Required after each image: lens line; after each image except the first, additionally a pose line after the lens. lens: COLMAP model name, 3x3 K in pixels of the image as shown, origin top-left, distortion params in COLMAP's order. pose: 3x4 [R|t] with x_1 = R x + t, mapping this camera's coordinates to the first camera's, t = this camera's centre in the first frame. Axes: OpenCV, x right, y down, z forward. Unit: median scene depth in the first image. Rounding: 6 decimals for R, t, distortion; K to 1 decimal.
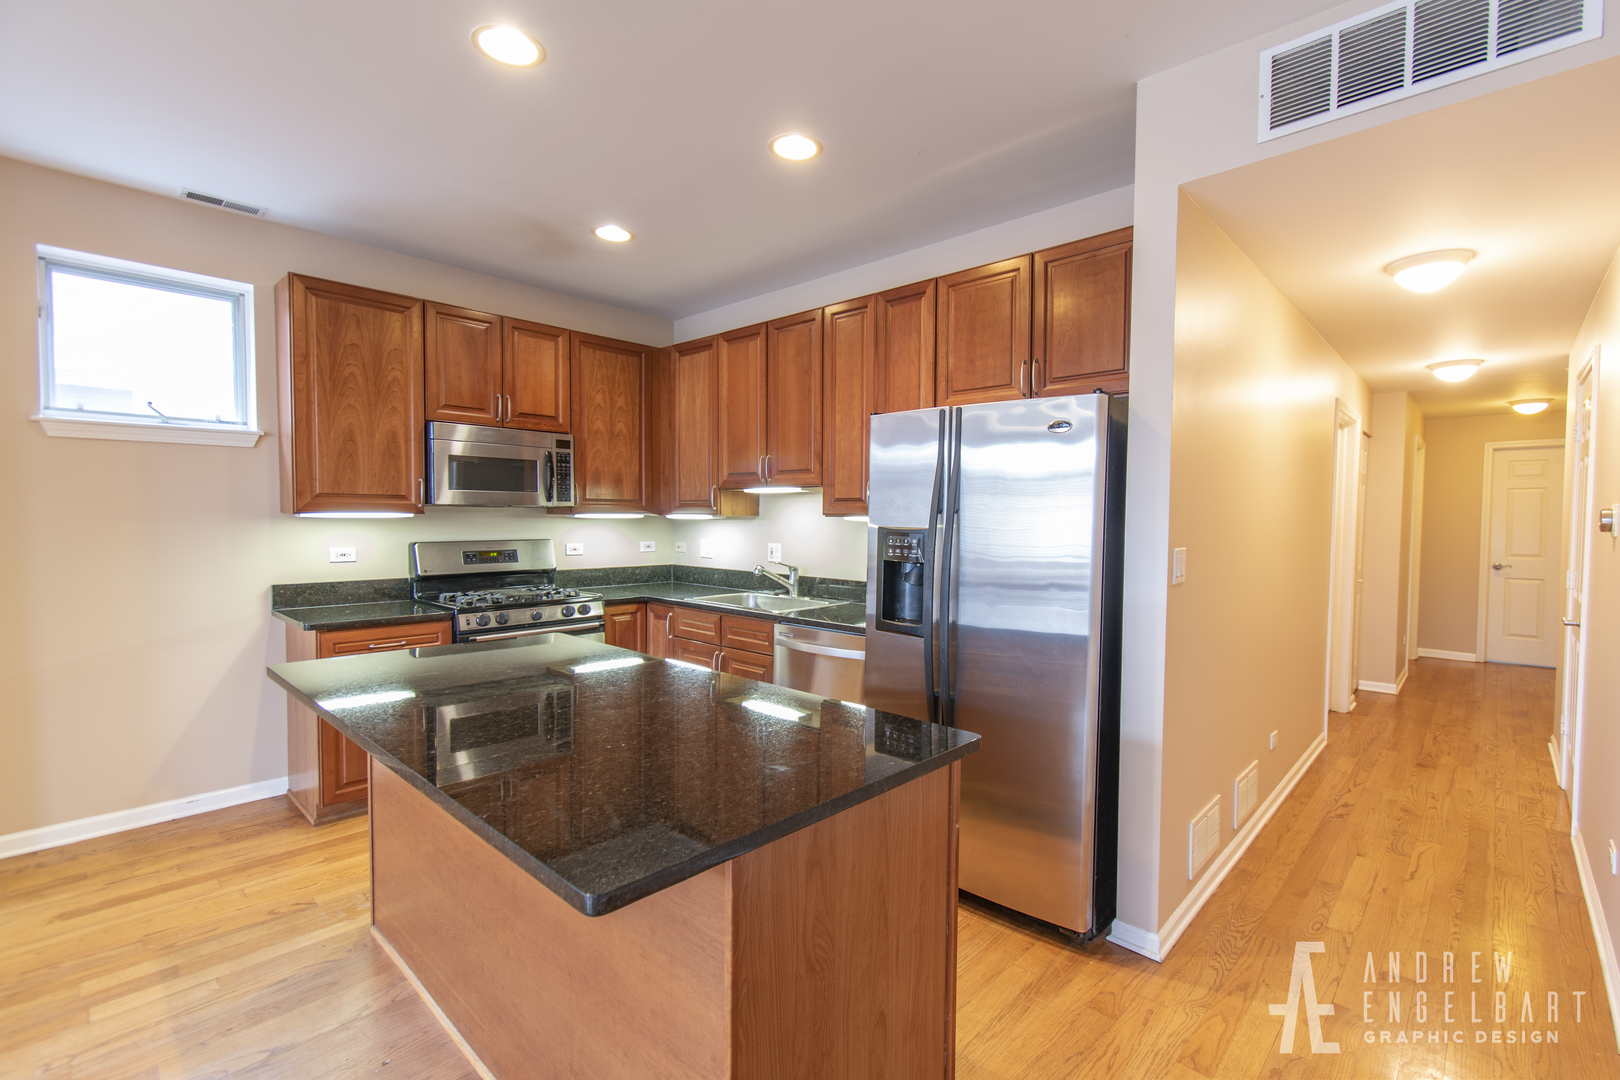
lens RADIAL K [[716.2, 0, 846.4], [0, 716.2, 541.3], [0, 0, 1]] dist [-0.000437, -0.000232]
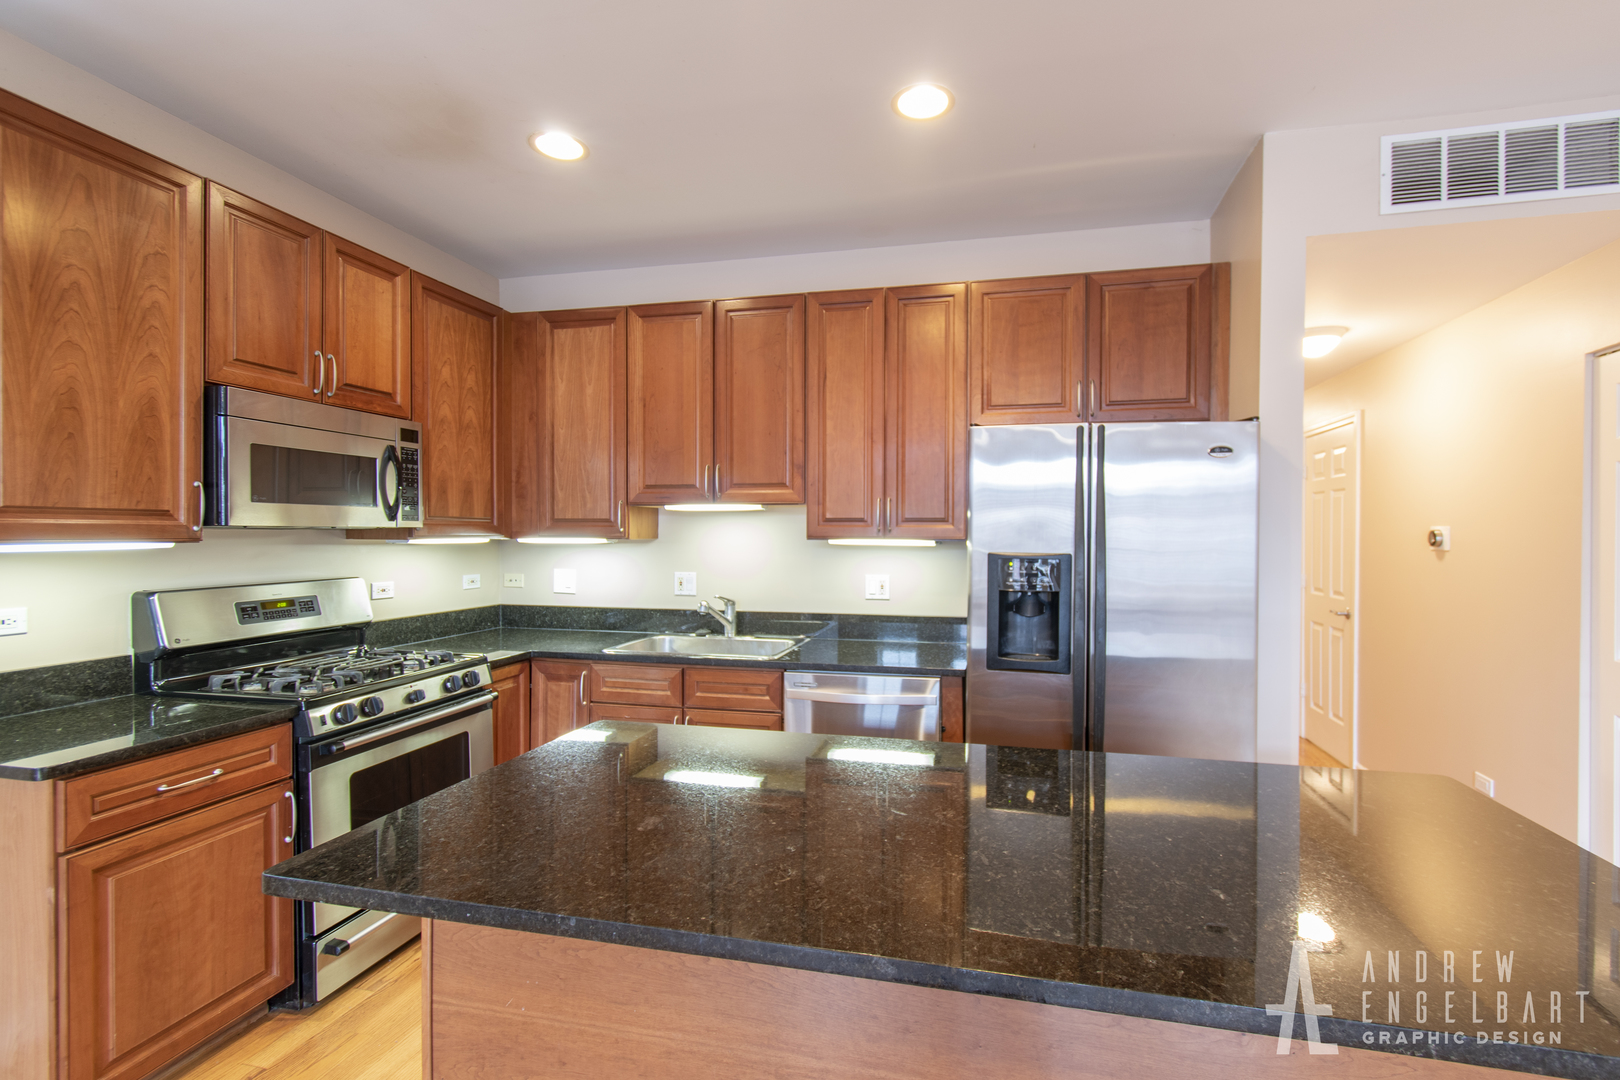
lens RADIAL K [[733.8, 0, 842.1], [0, 733.8, 540.6], [0, 0, 1]] dist [0.002502, -0.000901]
pose [[0.873498, -0.011373, 0.486695, -0.398220], [0.022309, 0.999612, -0.016680, -0.017100], [-0.486317, 0.025428, 0.873413, 0.211800]]
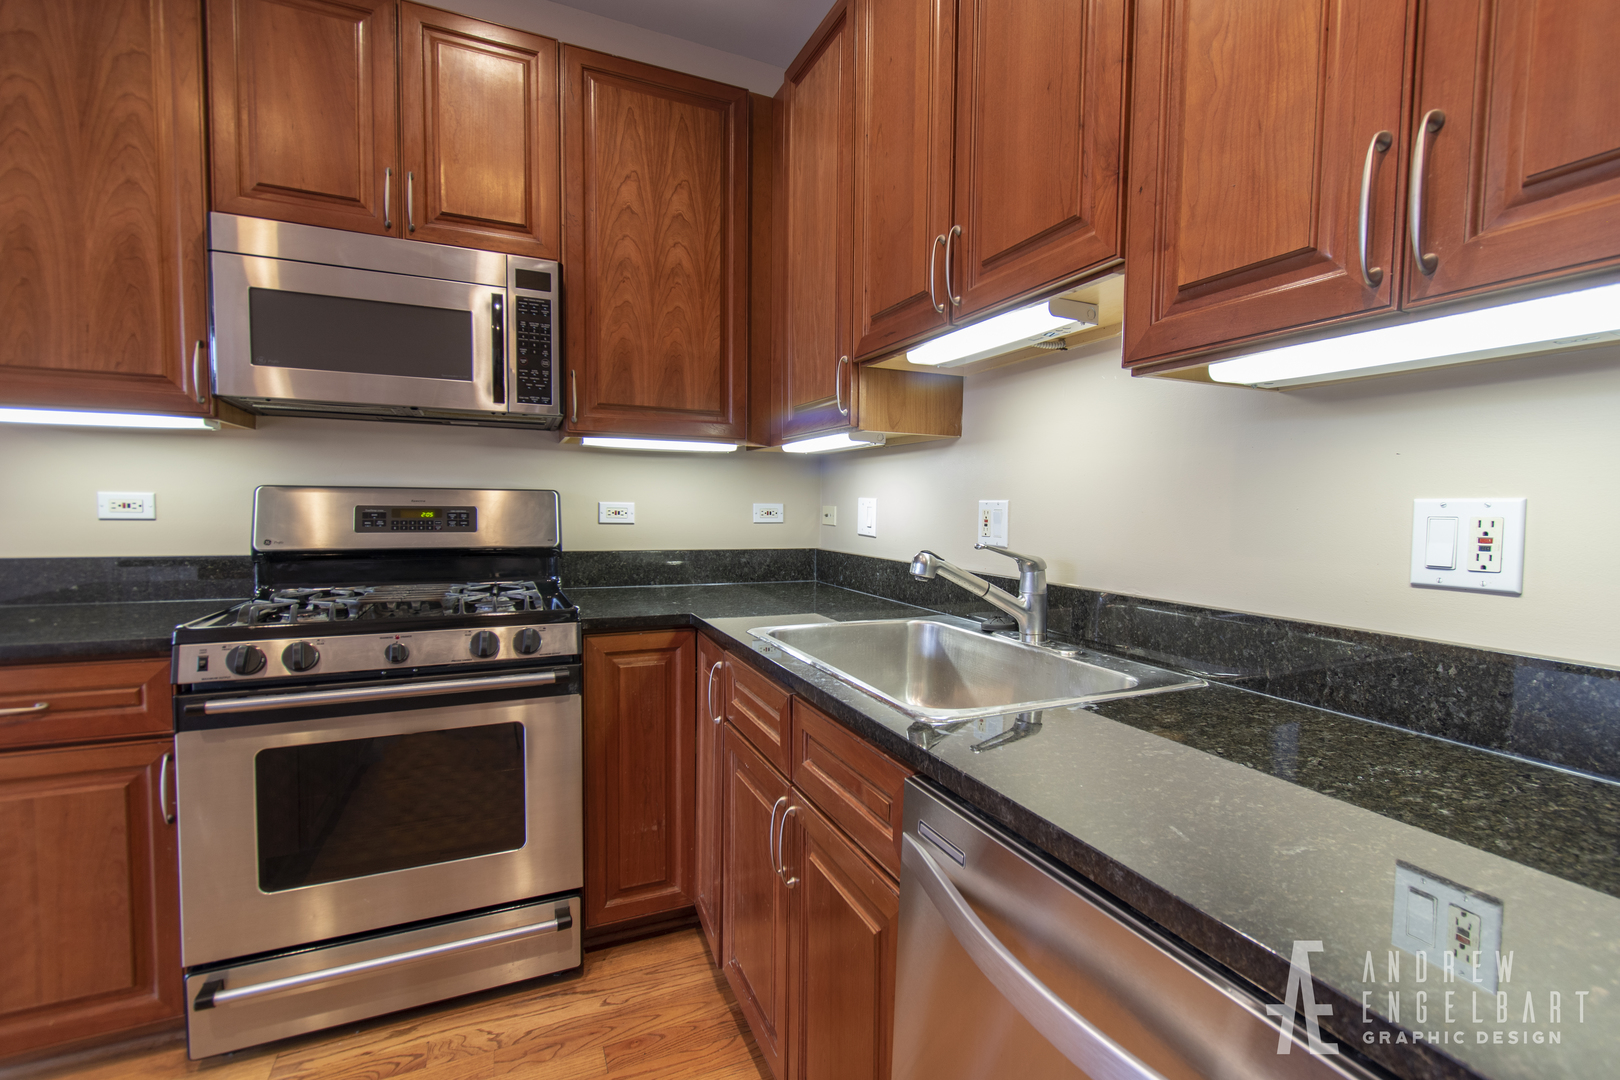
lens RADIAL K [[733.8, 0, 842.1], [0, 733.8, 540.6], [0, 0, 1]] dist [0.002502, -0.000901]
pose [[0.920275, 0.023704, -0.390553, -0.019460], [-0.020490, 0.999713, 0.012396, 0.025687], [0.390735, -0.003405, 0.920497, 0.671565]]
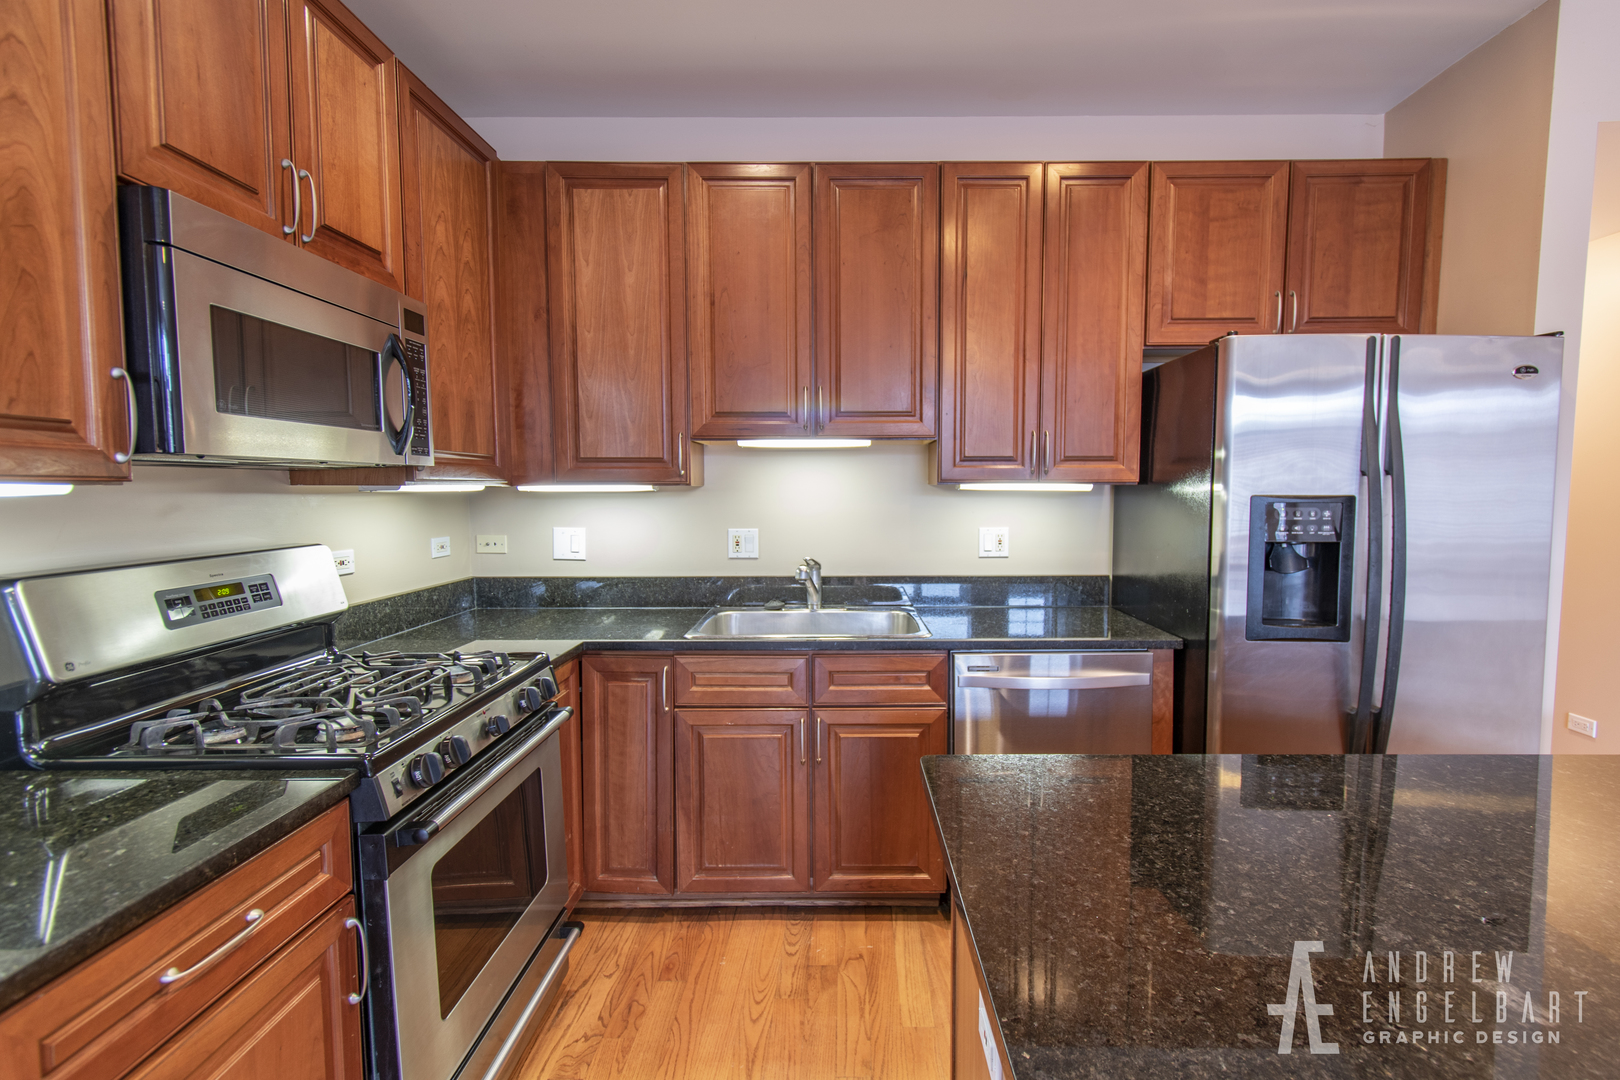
lens RADIAL K [[748.5, 0, 838.8], [0, 748.5, 539.6], [0, 0, 1]] dist [0.004972, 0.000971]
pose [[0.745993, -0.056915, 0.663517, -0.540859], [0.032896, 0.998274, 0.048645, -0.018979], [-0.665140, -0.014462, 0.746578, 0.515556]]
